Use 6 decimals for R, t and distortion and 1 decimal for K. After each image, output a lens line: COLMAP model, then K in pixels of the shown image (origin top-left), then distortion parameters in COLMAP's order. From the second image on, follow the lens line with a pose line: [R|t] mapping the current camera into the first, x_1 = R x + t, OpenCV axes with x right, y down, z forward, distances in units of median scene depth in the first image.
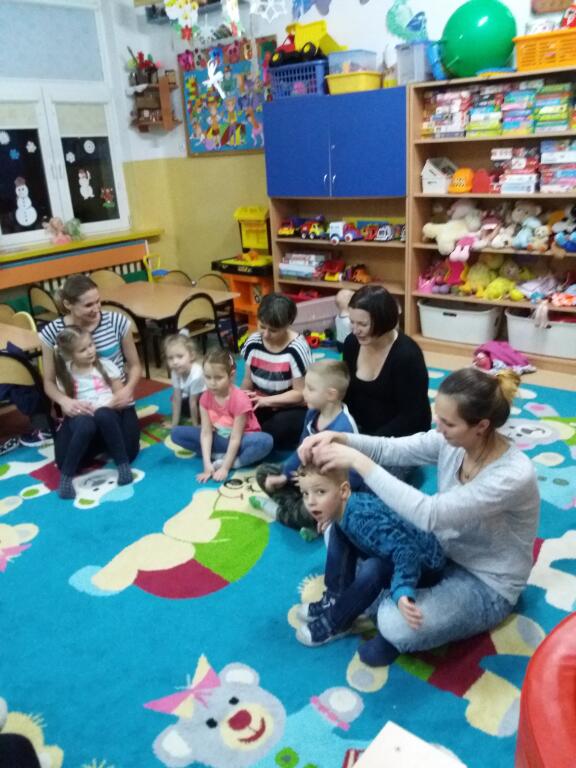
lens RADIAL K [[628.2, 0, 305.1], [0, 628.2, 387.7], [0, 0, 1]] dist [0.044604, -0.075690]
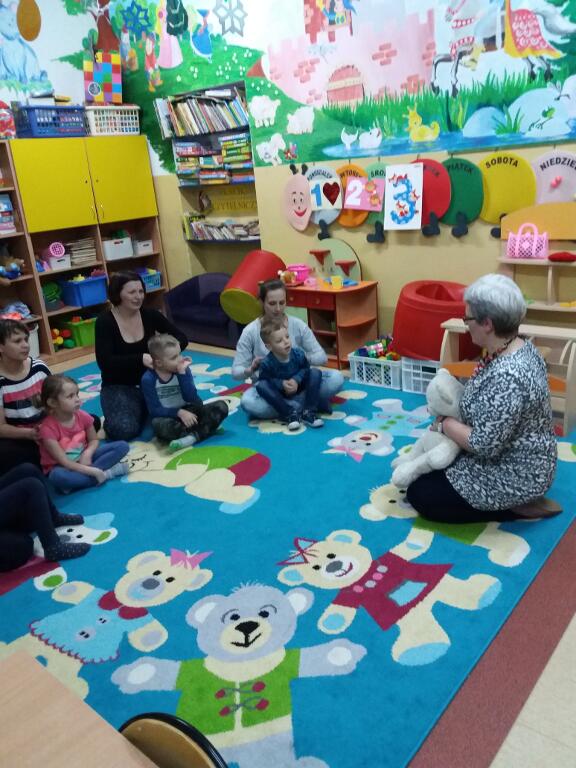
lens RADIAL K [[628.2, 0, 293.9], [0, 628.2, 383.0], [0, 0, 1]] dist [0.044604, -0.075690]
pose [[0.006351, -0.270279, 0.962761, -0.861674], [0.423231, 0.873023, 0.242295, -0.092628], [-0.906000, 0.405932, 0.119935, 0.385936]]
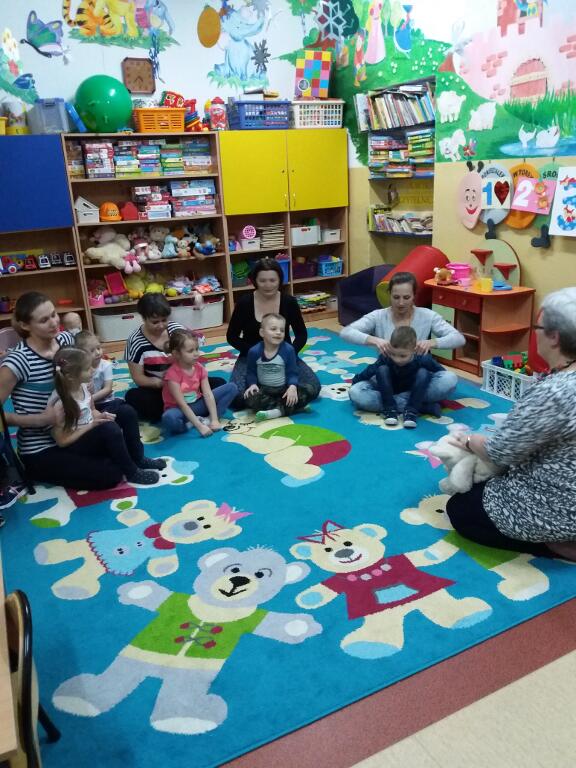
lens RADIAL K [[628.2, 0, 297.0], [0, 628.2, 386.4], [0, 0, 1]] dist [0.044604, -0.075690]
pose [[0.398886, -0.256060, 0.880524, -0.858983], [0.342395, 0.932364, 0.116026, -0.021027], [-0.850679, 0.255206, 0.459581, 0.200801]]
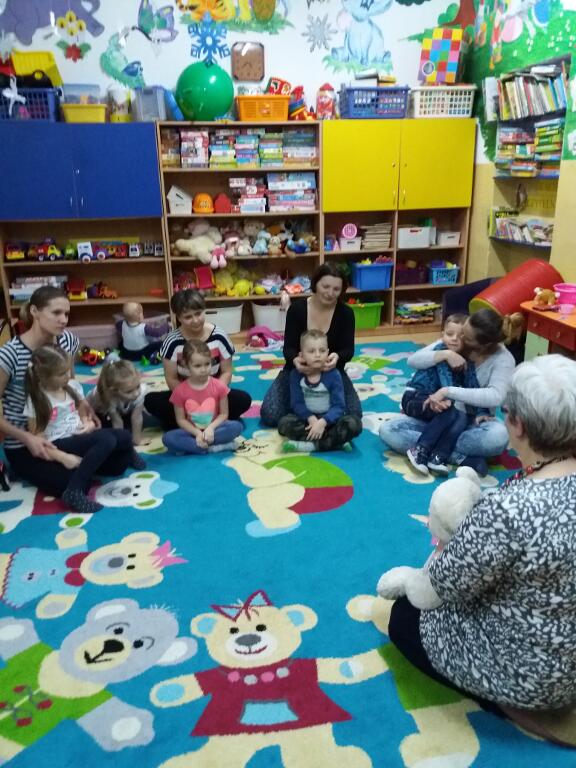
lens RADIAL K [[628.2, 0, 298.1], [0, 628.2, 386.6], [0, 0, 1]] dist [0.044604, -0.075690]
pose [[0.661217, -0.198805, 0.723373, -0.629306], [0.245188, 0.968562, 0.042071, 0.013719], [-0.708996, 0.149544, 0.689175, 0.078025]]
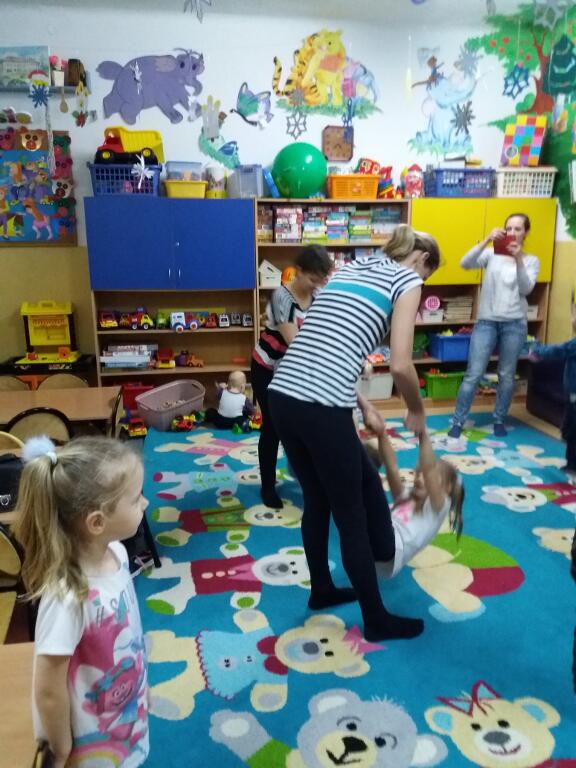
lens RADIAL K [[628.2, 0, 294.6], [0, 628.2, 385.5], [0, 0, 1]] dist [0.044604, -0.075690]
pose [[0.654933, -0.113460, 0.747121, -0.754257], [0.236102, 0.969894, -0.059678, -0.041912], [-0.717857, 0.215481, 0.662004, 0.228826]]
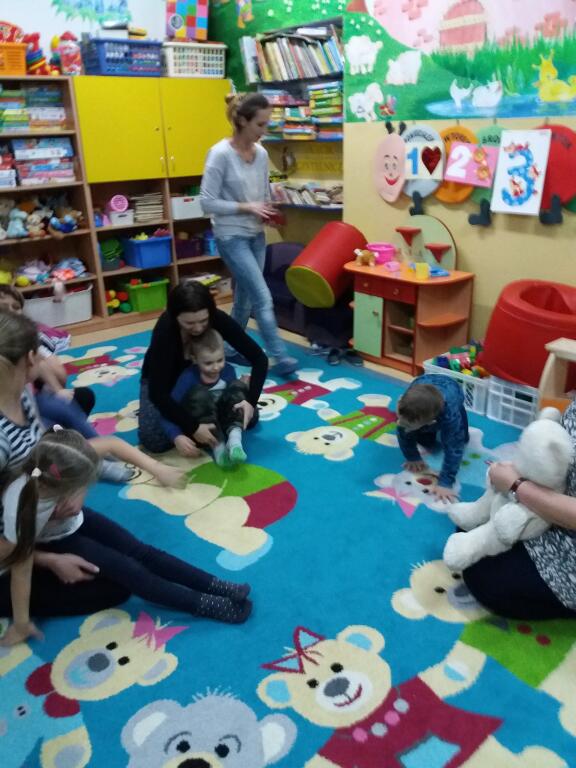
lens RADIAL K [[628.2, 0, 290.7], [0, 628.2, 383.5], [0, 0, 1]] dist [0.044604, -0.075690]
pose [[0.191898, -0.317753, 0.928552, -0.674383], [0.357703, 0.903699, 0.235324, -0.082877], [-0.913906, 0.286987, 0.287080, 0.336035]]
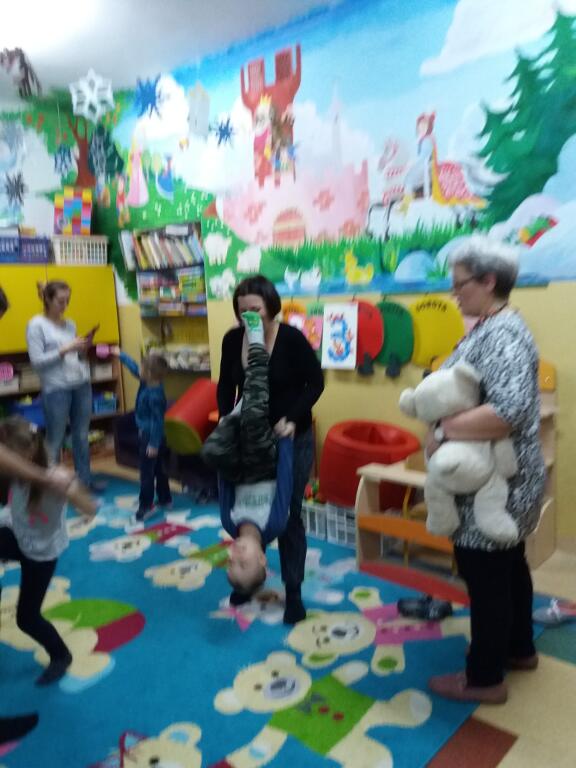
lens RADIAL K [[628.2, 0, 297.9], [0, 628.2, 381.4], [0, 0, 1]] dist [0.044604, -0.075690]
pose [[0.048917, -0.077621, 0.995782, -0.790427], [0.387290, 0.920449, 0.052724, -0.041951], [-0.920659, 0.383077, 0.075087, 0.231129]]
